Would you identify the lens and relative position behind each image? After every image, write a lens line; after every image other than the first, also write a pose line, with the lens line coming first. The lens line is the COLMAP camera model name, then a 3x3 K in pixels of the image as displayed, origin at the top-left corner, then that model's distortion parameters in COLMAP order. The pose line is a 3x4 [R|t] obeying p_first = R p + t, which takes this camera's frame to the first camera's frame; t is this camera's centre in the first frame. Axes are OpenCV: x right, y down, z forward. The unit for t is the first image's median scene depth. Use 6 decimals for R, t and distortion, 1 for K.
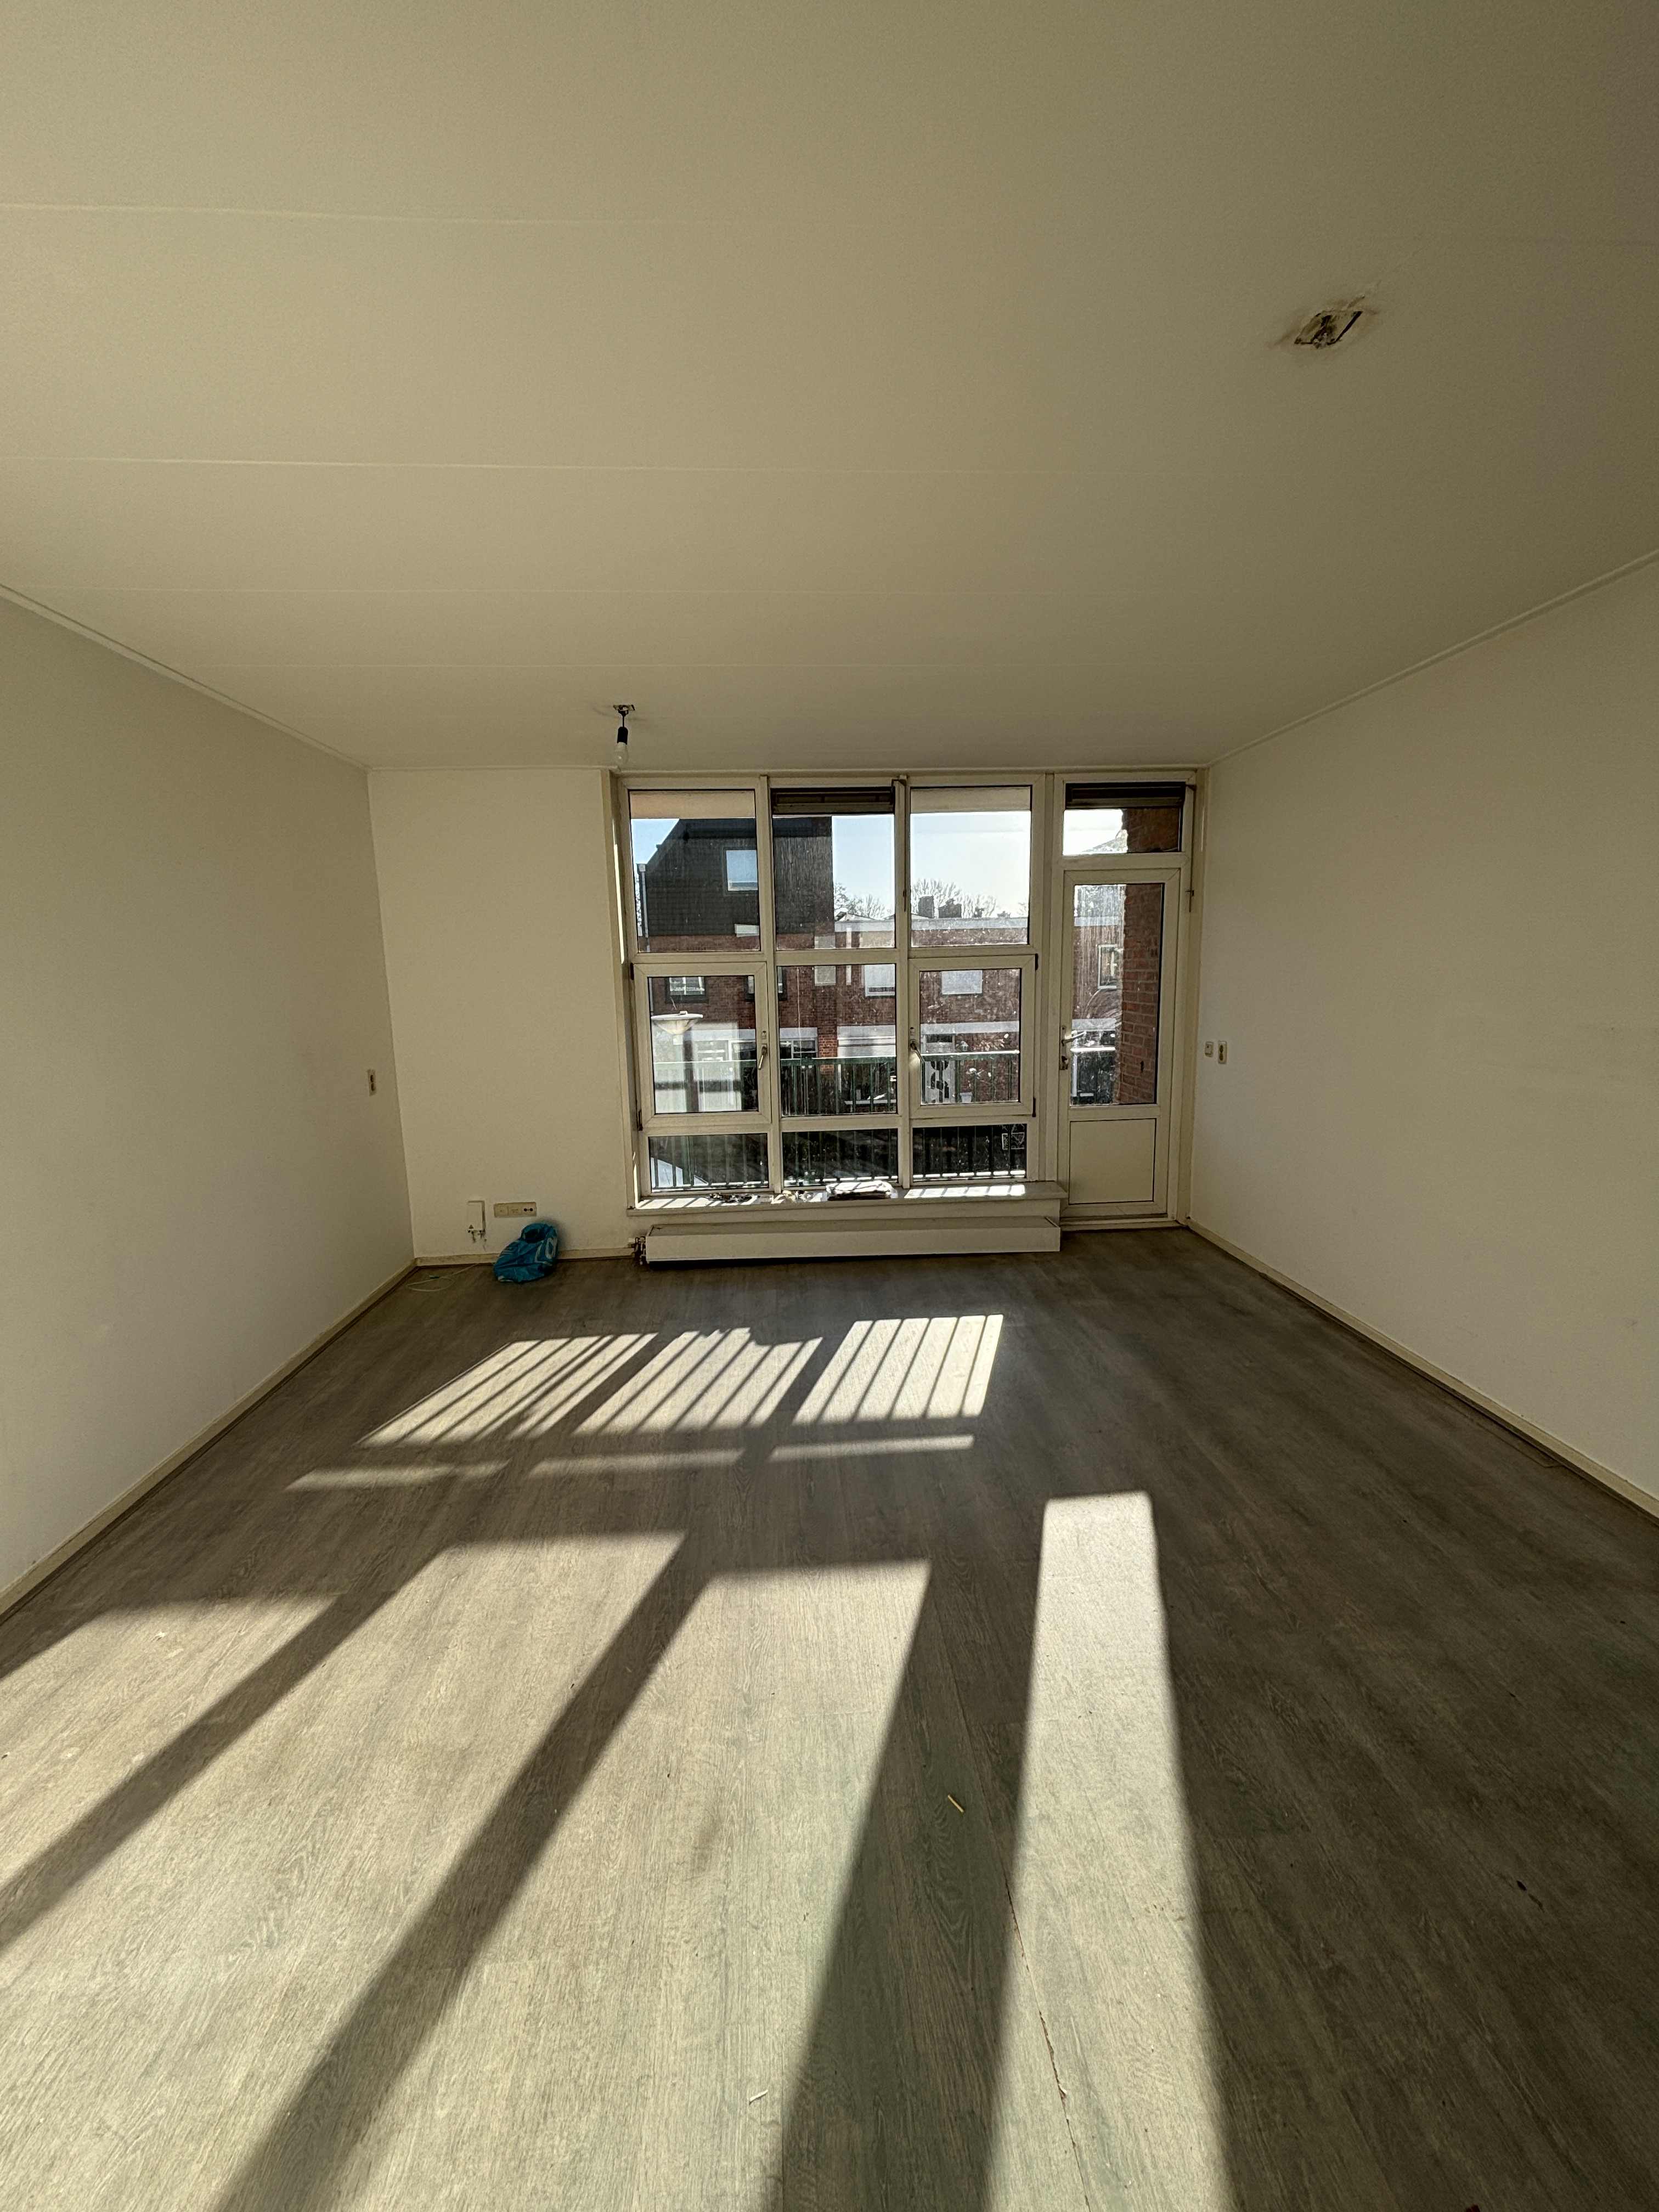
lens RADIAL K [[889.6, 0, 826.3], [0, 889.6, 1097.7], [0, 0, 1]] dist [-0.000391, -0.000097]
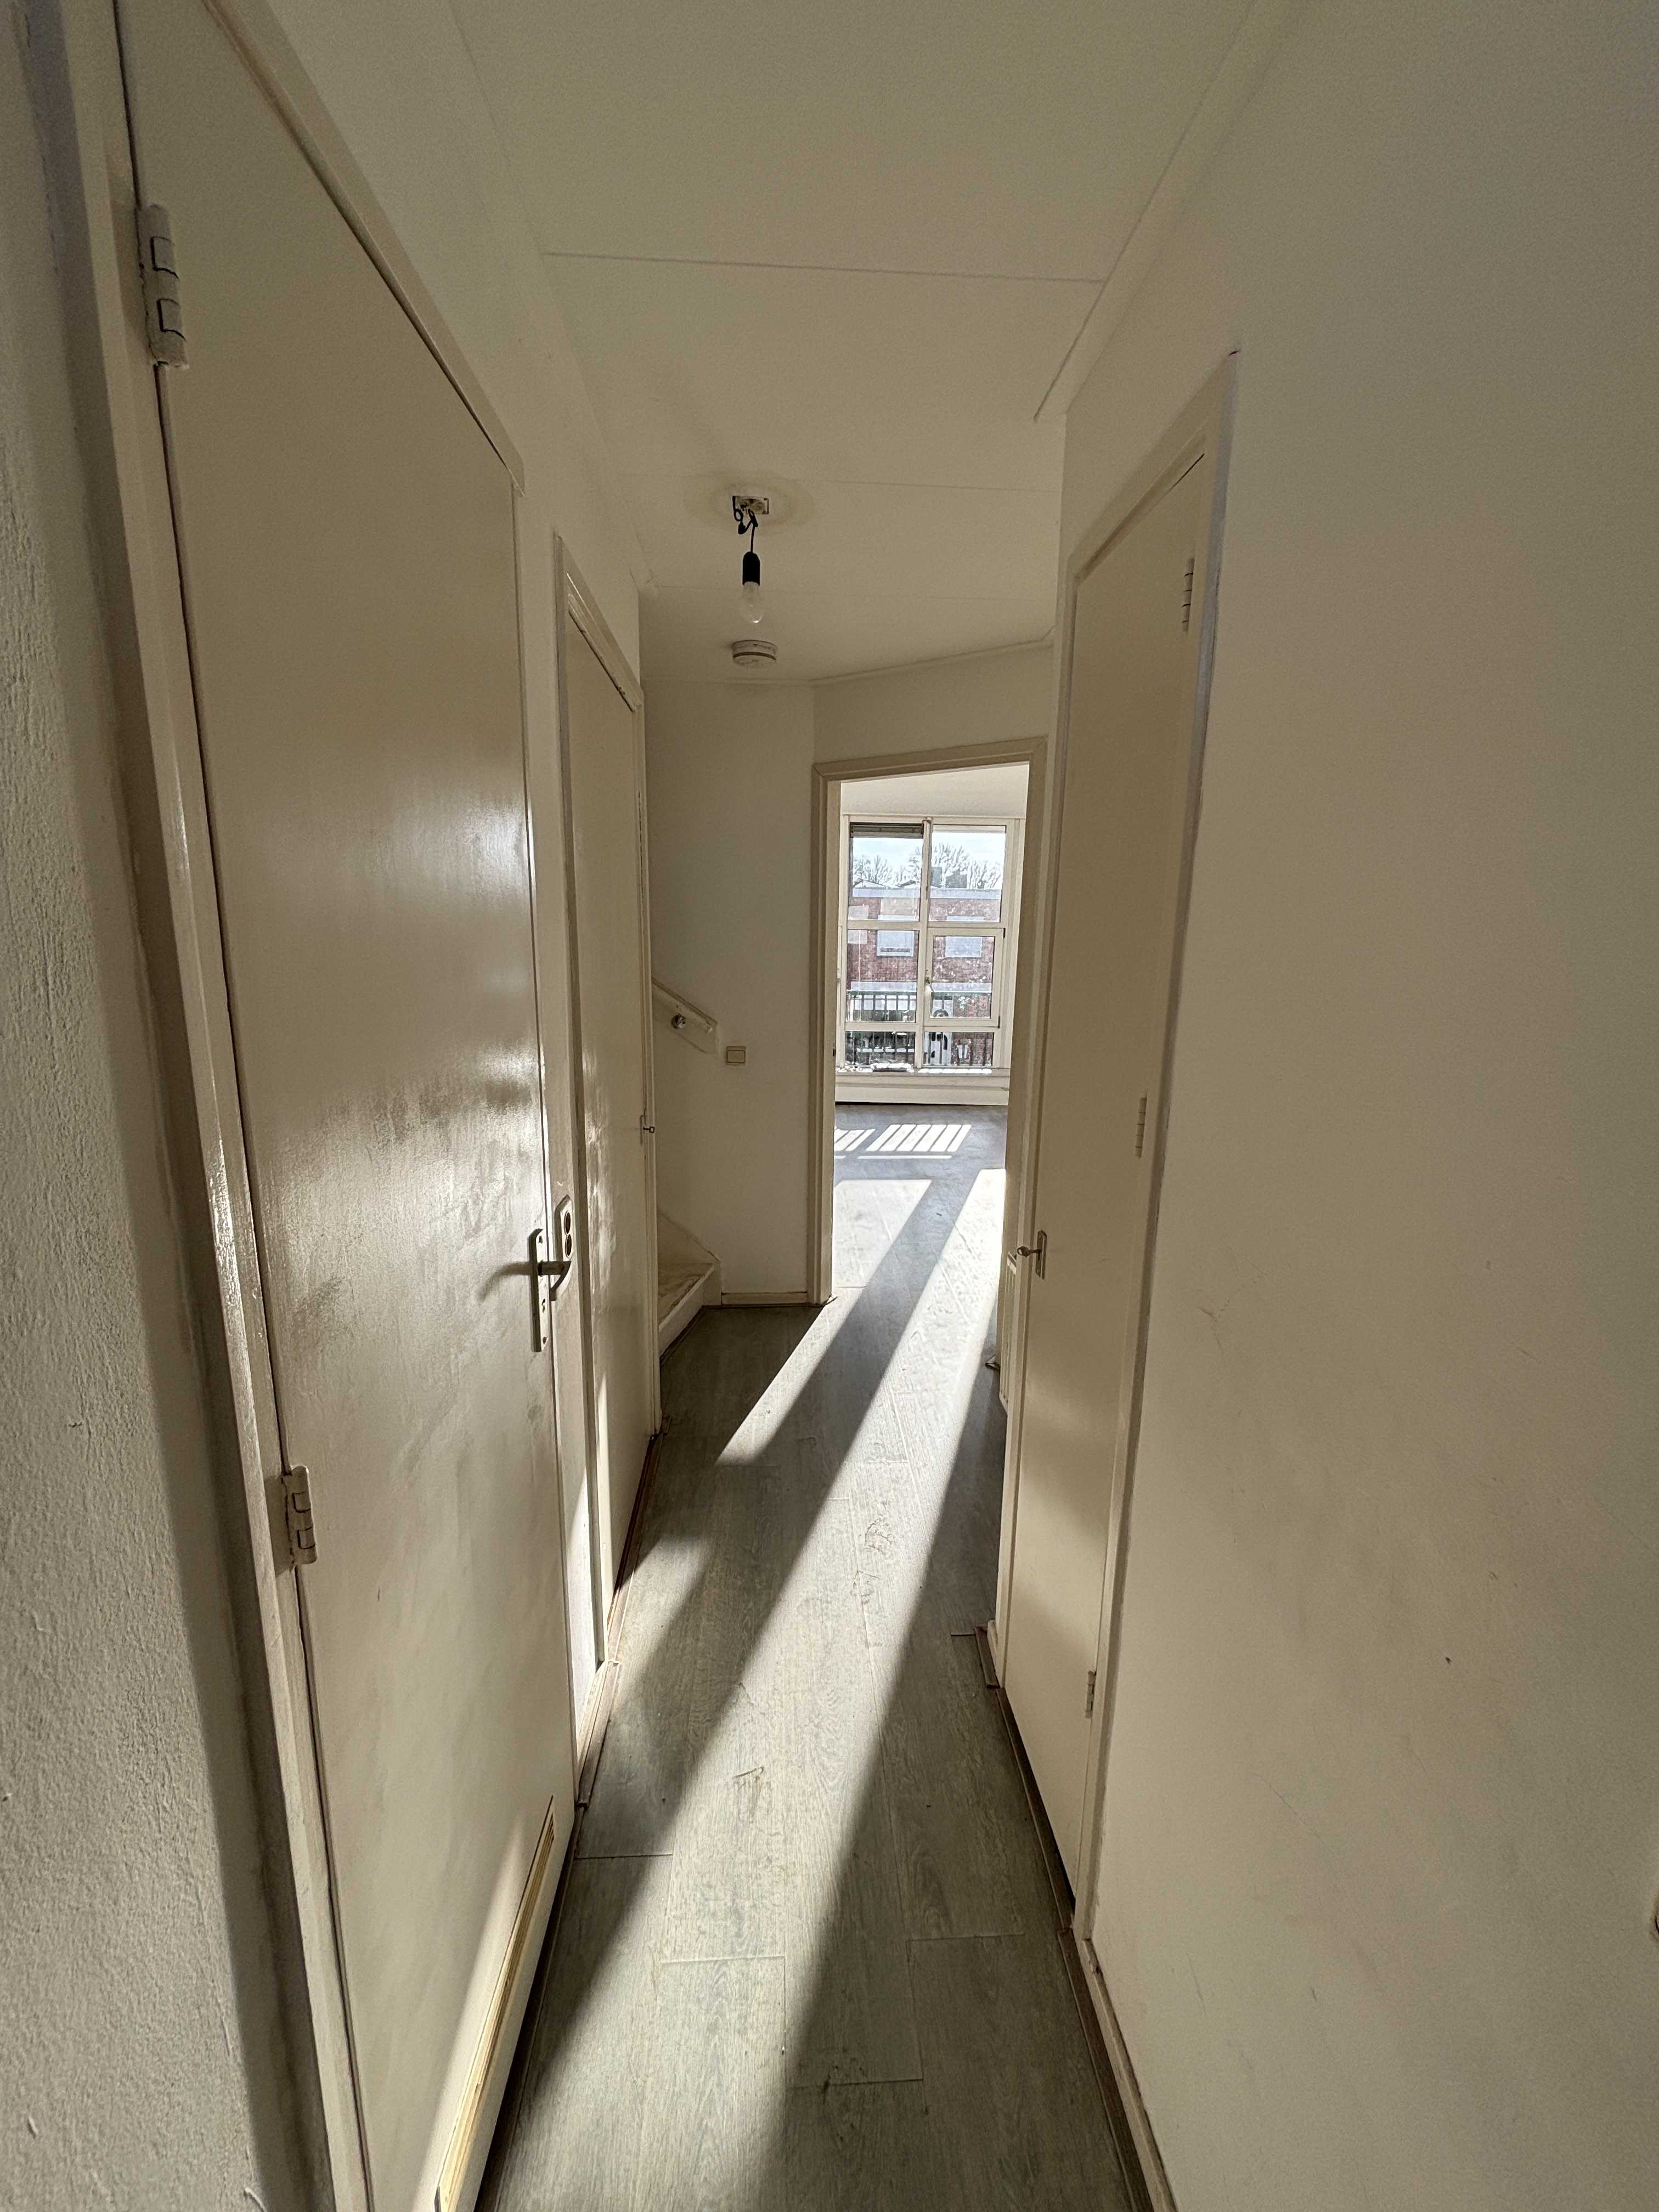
lens RADIAL K [[889.6, 0, 829.4], [0, 889.6, 1113.0], [0, 0, 1]] dist [-0.000391, -0.000097]
pose [[0.999312, 0.036521, 0.006432, -0.085052], [-0.036840, 0.997544, 0.059579, 0.093283], [-0.004240, -0.059775, 0.998203, -0.659436]]
